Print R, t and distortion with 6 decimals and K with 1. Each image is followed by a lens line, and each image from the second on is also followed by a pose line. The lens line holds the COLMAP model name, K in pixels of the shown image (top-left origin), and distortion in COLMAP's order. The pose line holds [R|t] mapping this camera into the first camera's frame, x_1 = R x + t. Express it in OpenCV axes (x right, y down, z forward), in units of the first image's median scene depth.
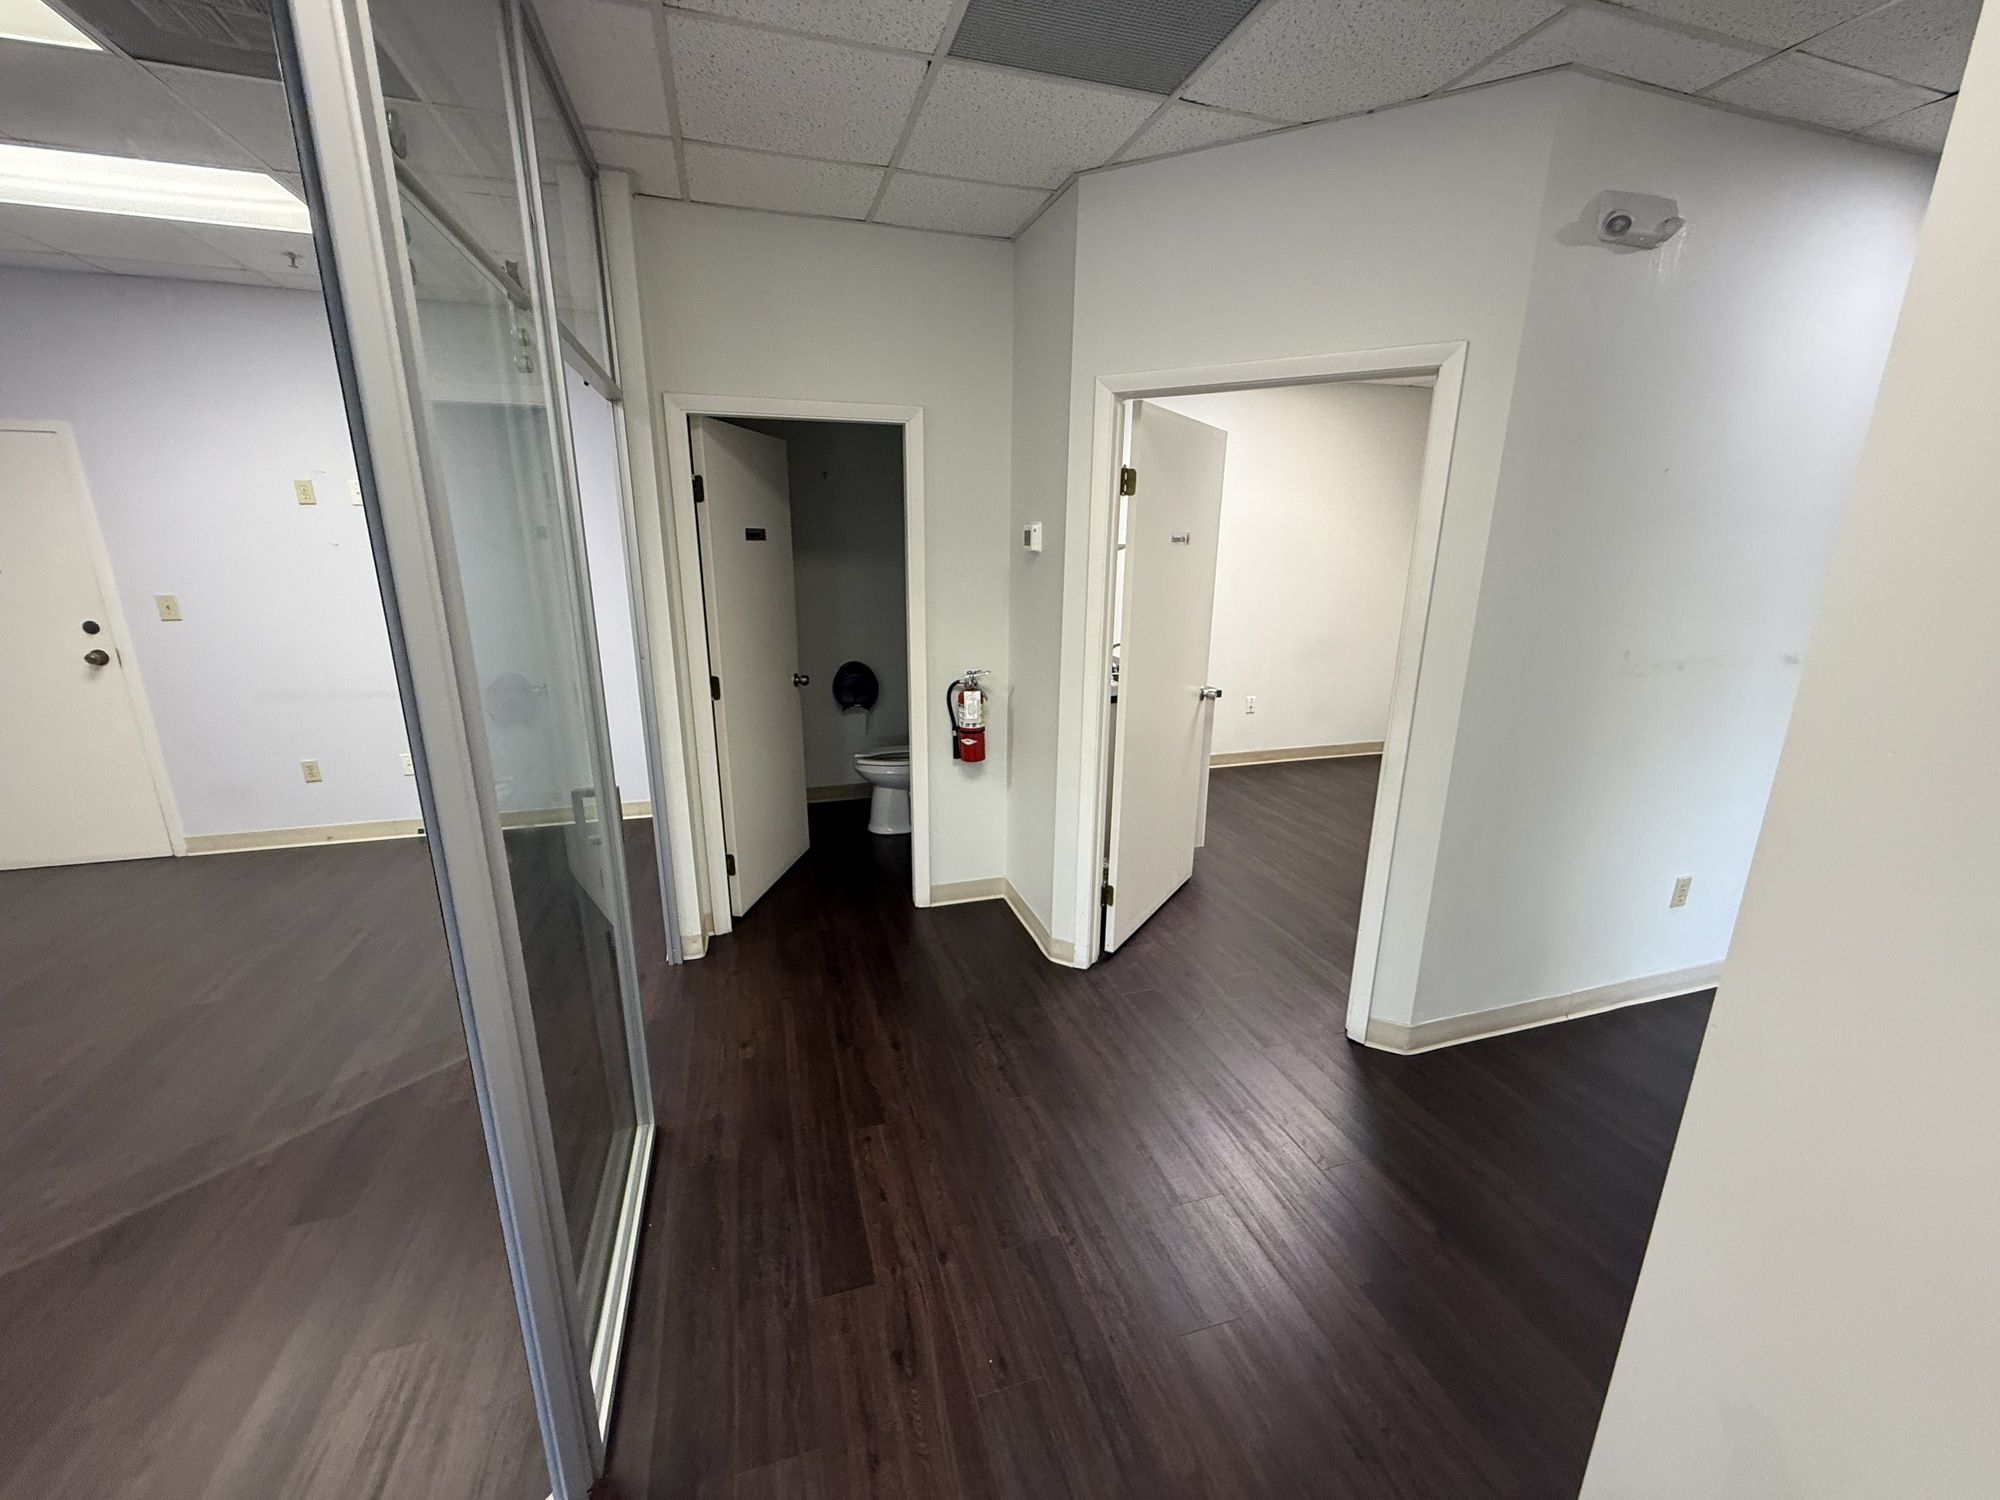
lens RADIAL K [[798.4, 0, 1000.0], [0, 798.4, 750.0], [0, 0, 1]] dist [0.000379, 0.000040]
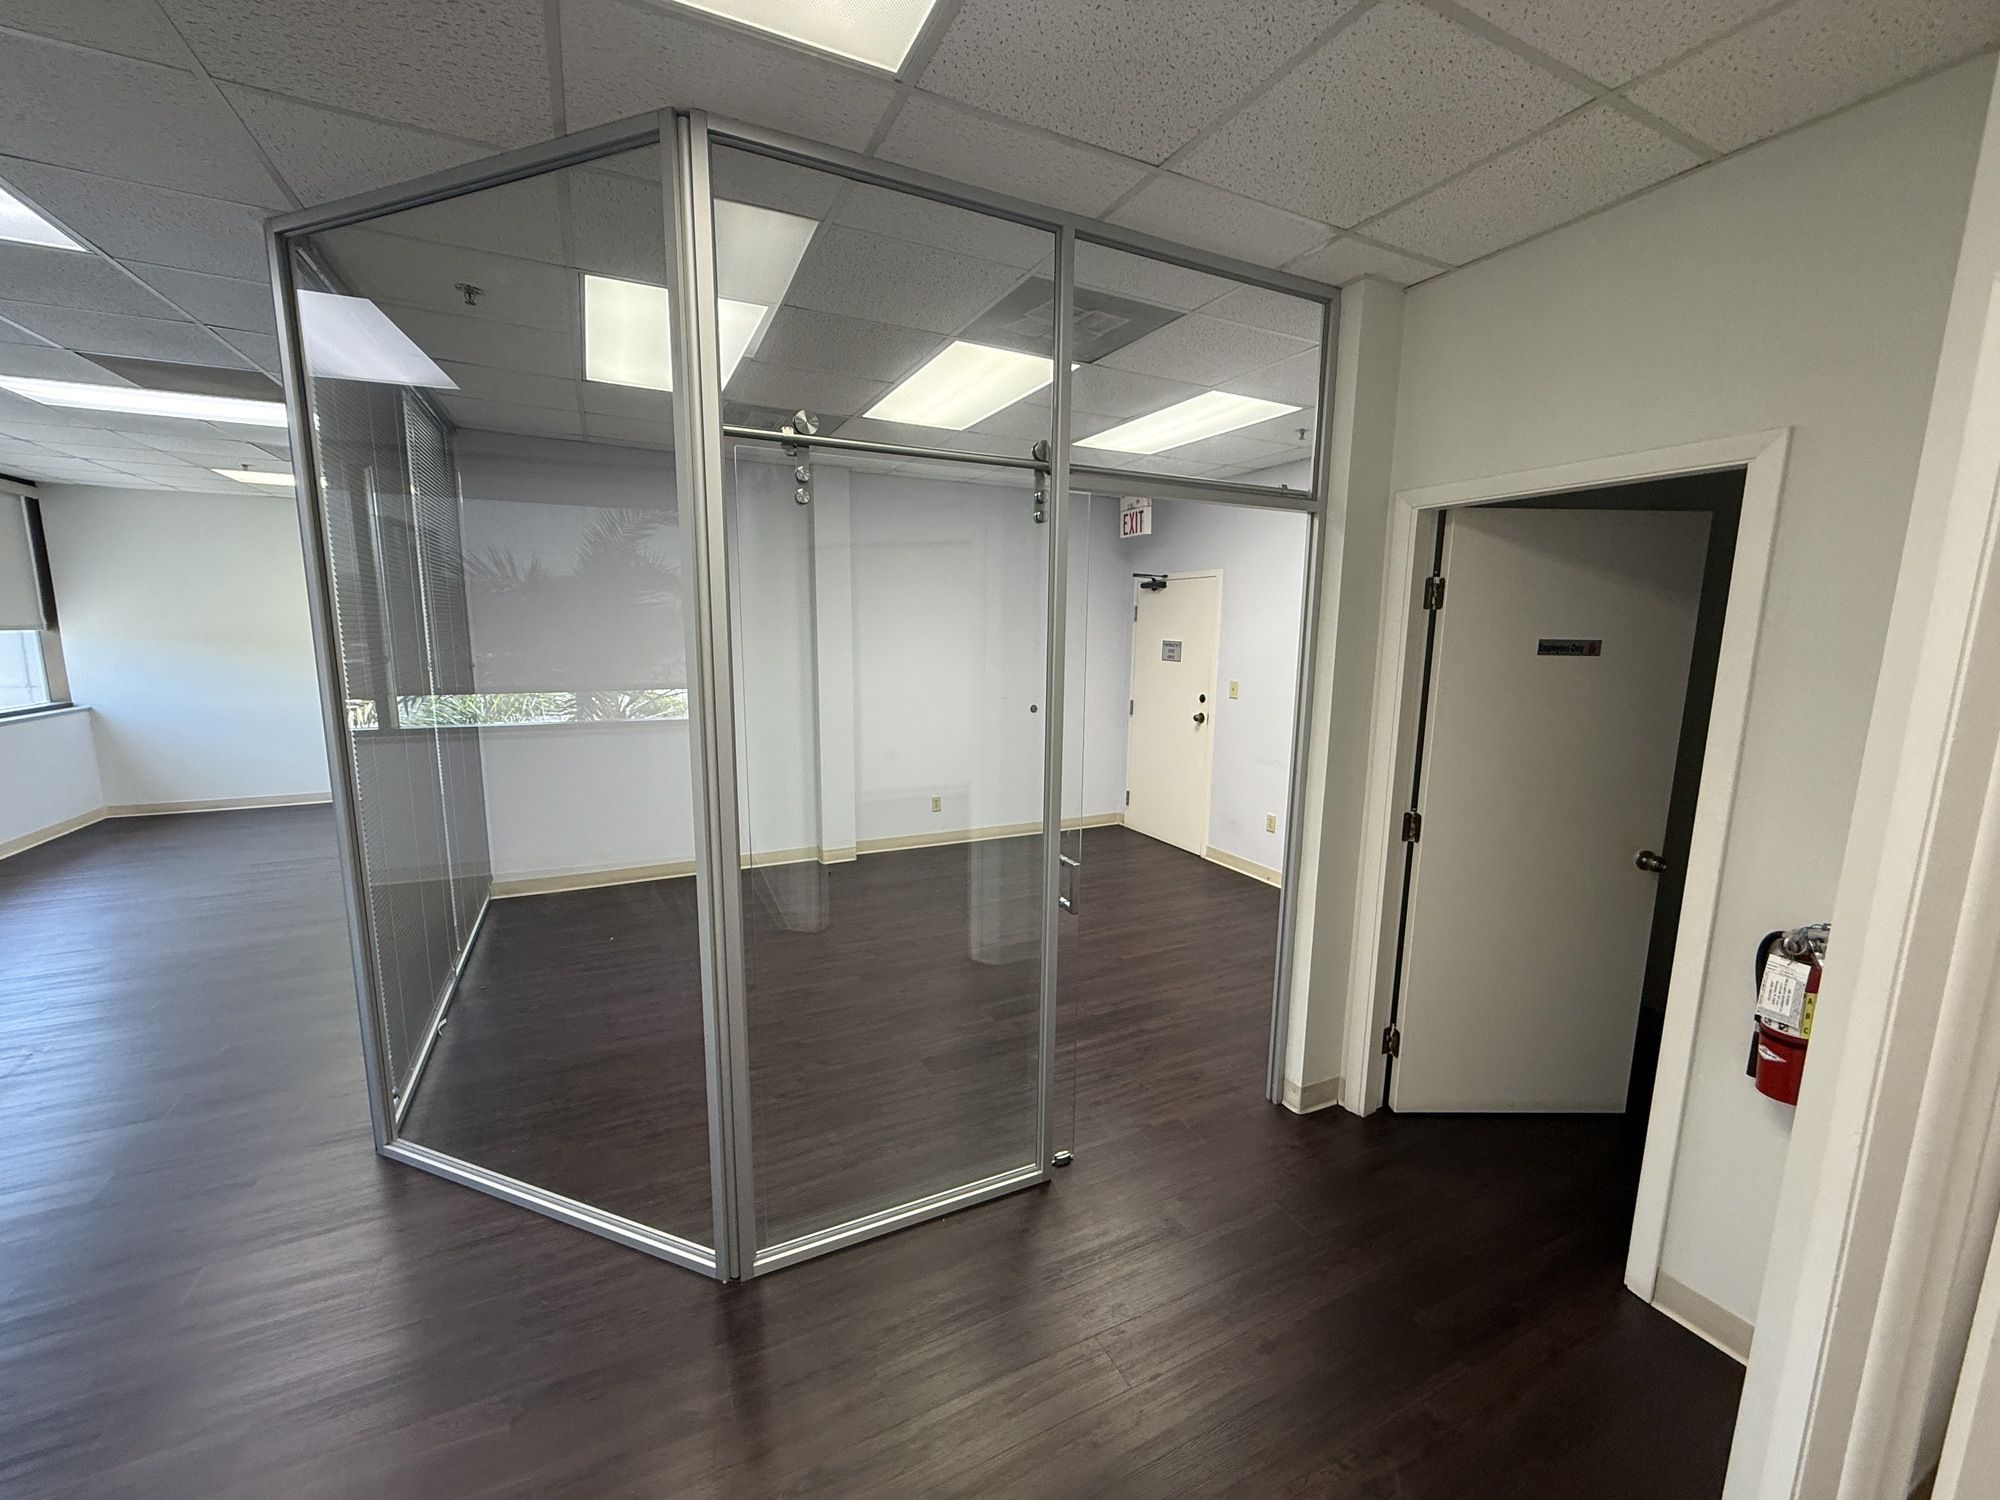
lens RADIAL K [[798.4, 0, 1000.0], [0, 798.4, 750.0], [0, 0, 1]] dist [0.000379, 0.000040]
pose [[0.163298, 0.144994, -0.975864, 0.350059], [-0.272541, 0.957280, 0.096626, -0.111271], [0.948185, 0.250185, 0.195839, 0.392611]]
